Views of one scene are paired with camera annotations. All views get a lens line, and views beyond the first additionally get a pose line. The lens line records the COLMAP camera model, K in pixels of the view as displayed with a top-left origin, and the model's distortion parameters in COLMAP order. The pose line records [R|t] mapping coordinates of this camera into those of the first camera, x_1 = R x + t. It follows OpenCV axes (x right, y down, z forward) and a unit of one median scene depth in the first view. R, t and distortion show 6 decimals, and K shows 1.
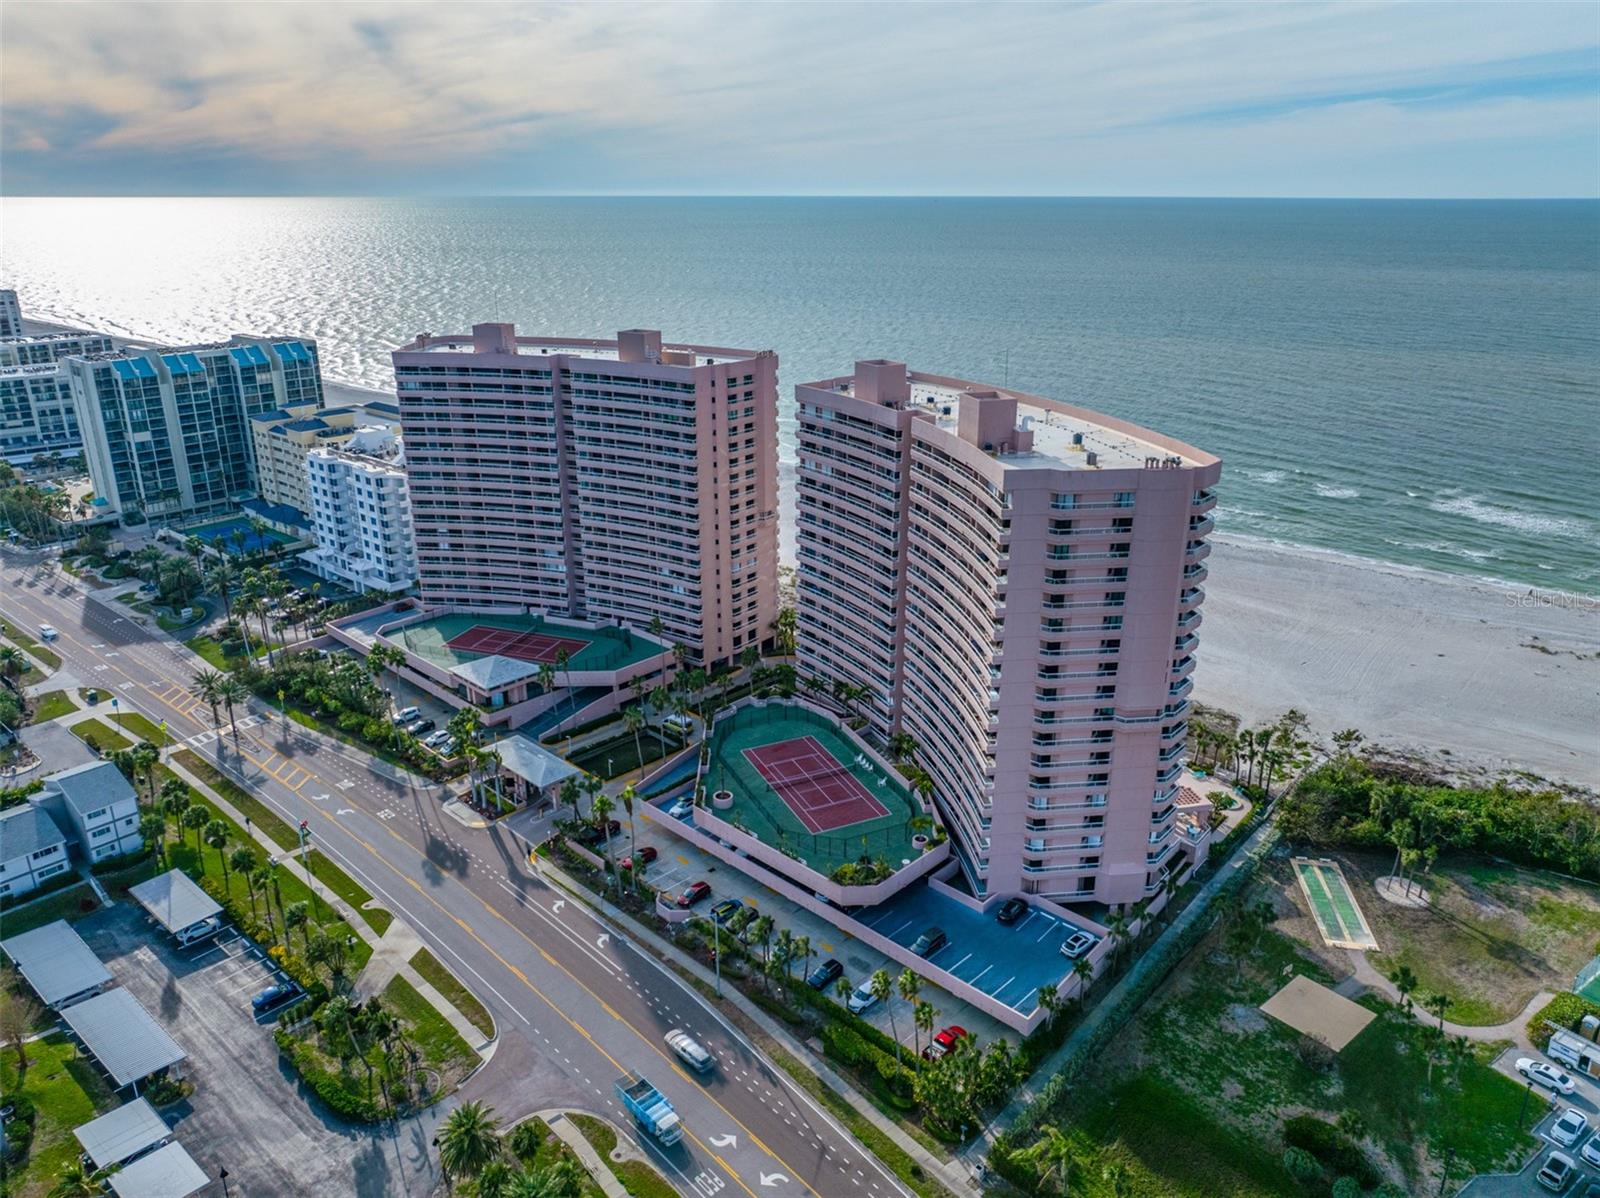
lens RADIAL K [[1144.4, 0, 793.8], [0, 1144.4, 626.4], [0, 0, 1]] dist [-0.022509, 0.006749]
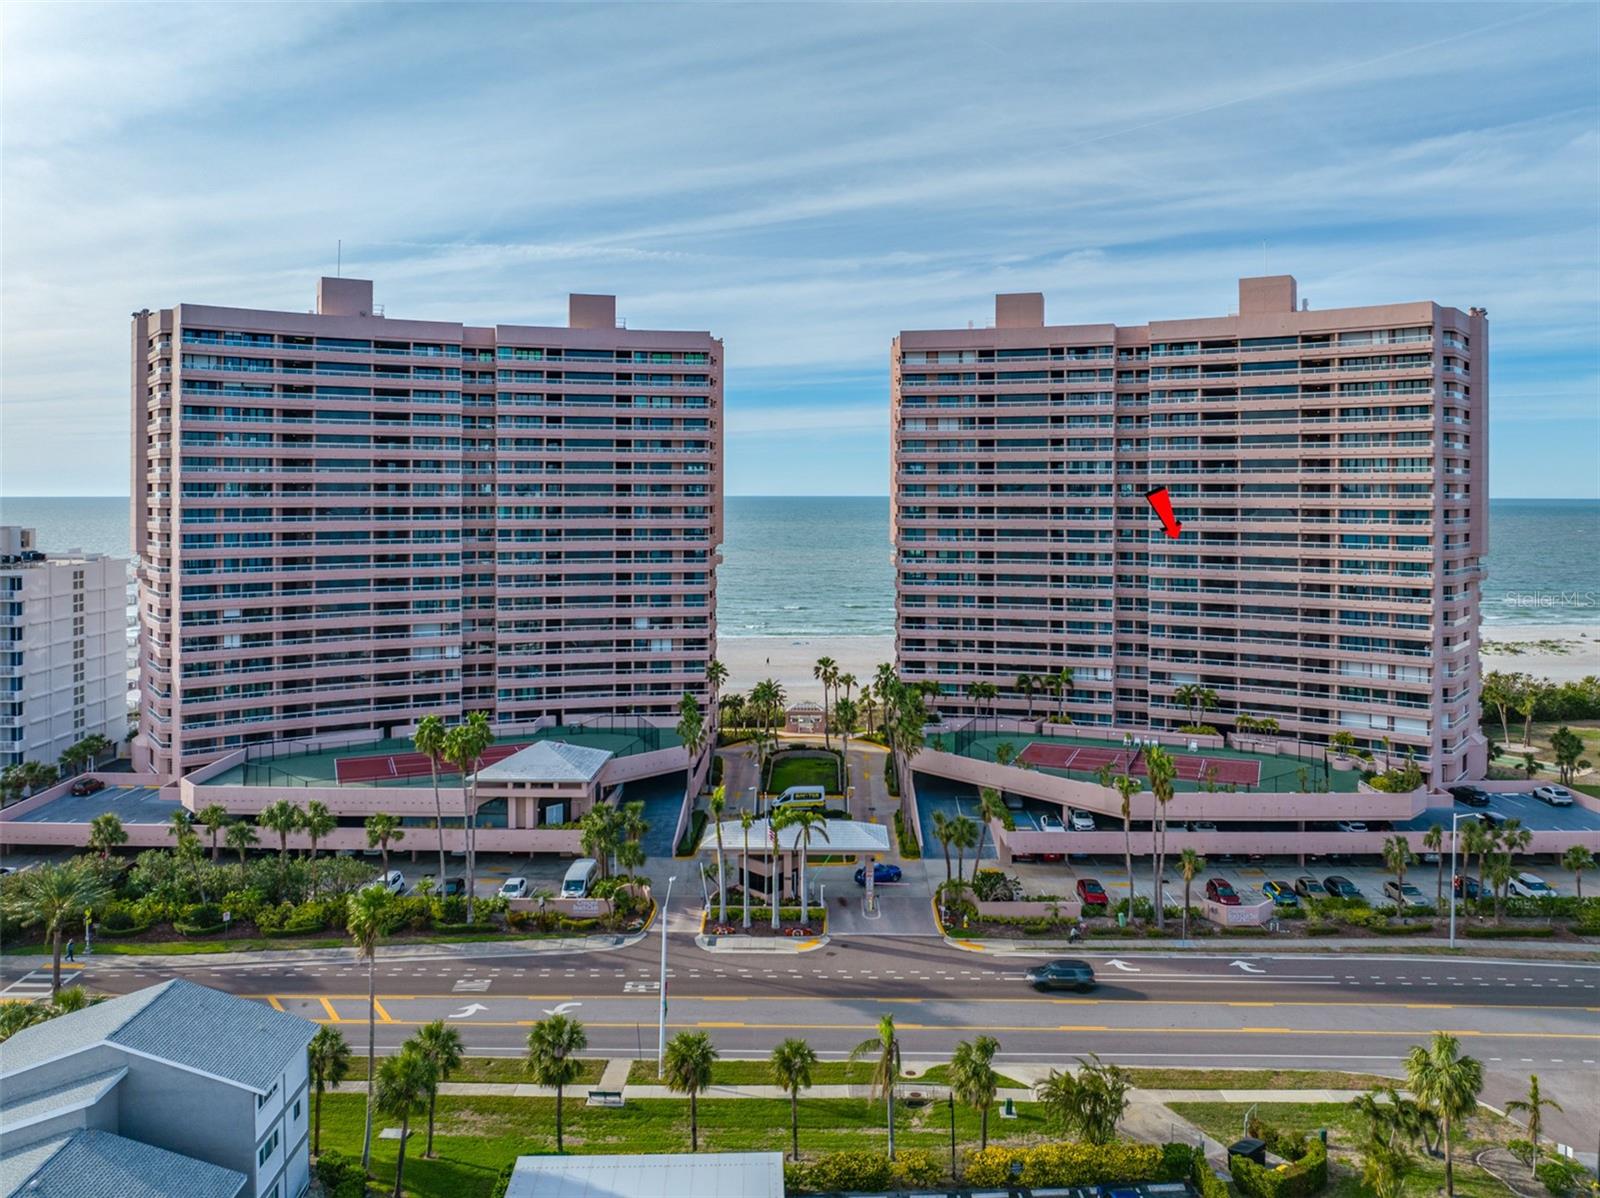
lens RADIAL K [[1200.8, 0, 806.5], [0, 1200.8, 502.9], [0, 0, 1]] dist [-0.038666, -0.006145]
pose [[0.728783, -0.008289, 0.684695, -0.573319], [0.247264, 0.935643, -0.251858, 0.098653], [-0.638542, 0.352850, 0.683930, 0.435416]]
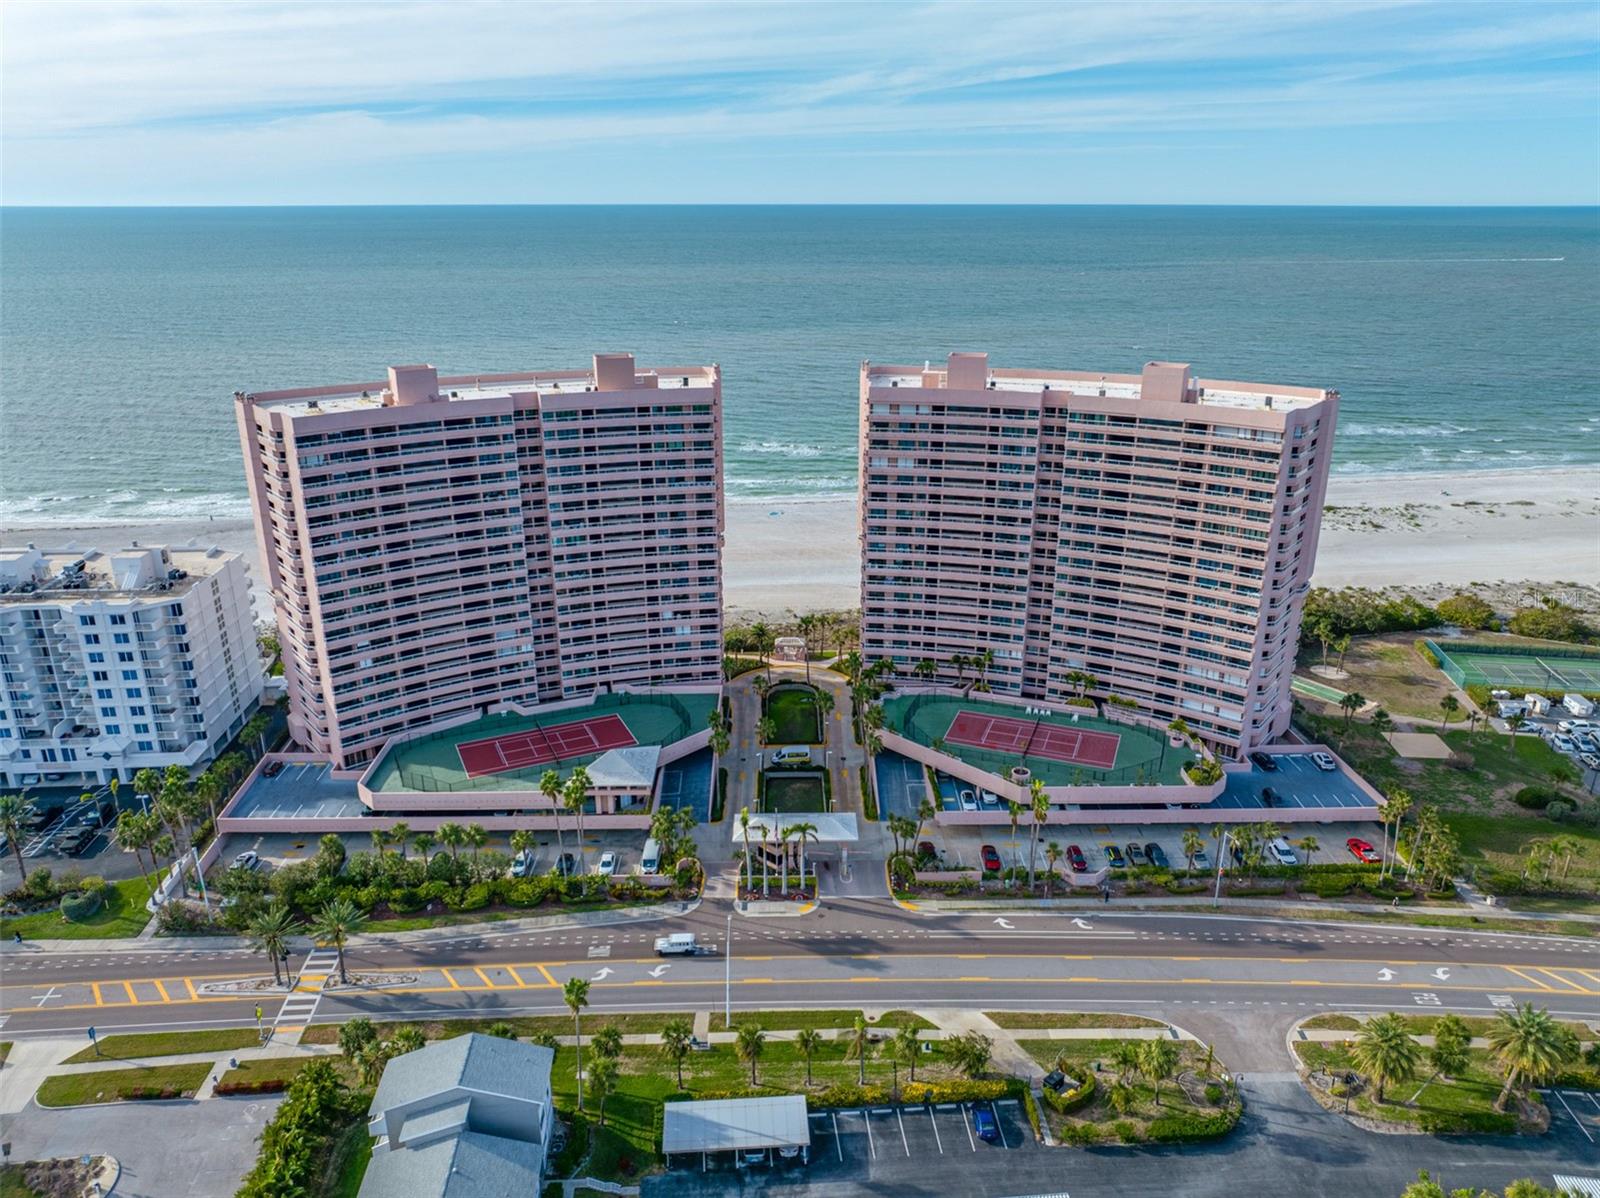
lens RADIAL K [[1144.4, 0, 807.6], [0, 1144.4, 640.6], [0, 0, 1]] dist [-0.022509, 0.006749]
pose [[0.703437, -0.260070, 0.661469, -0.681345], [0.258273, 0.960565, 0.103007, -0.099556], [-0.662172, 0.098381, 0.742865, 0.267938]]
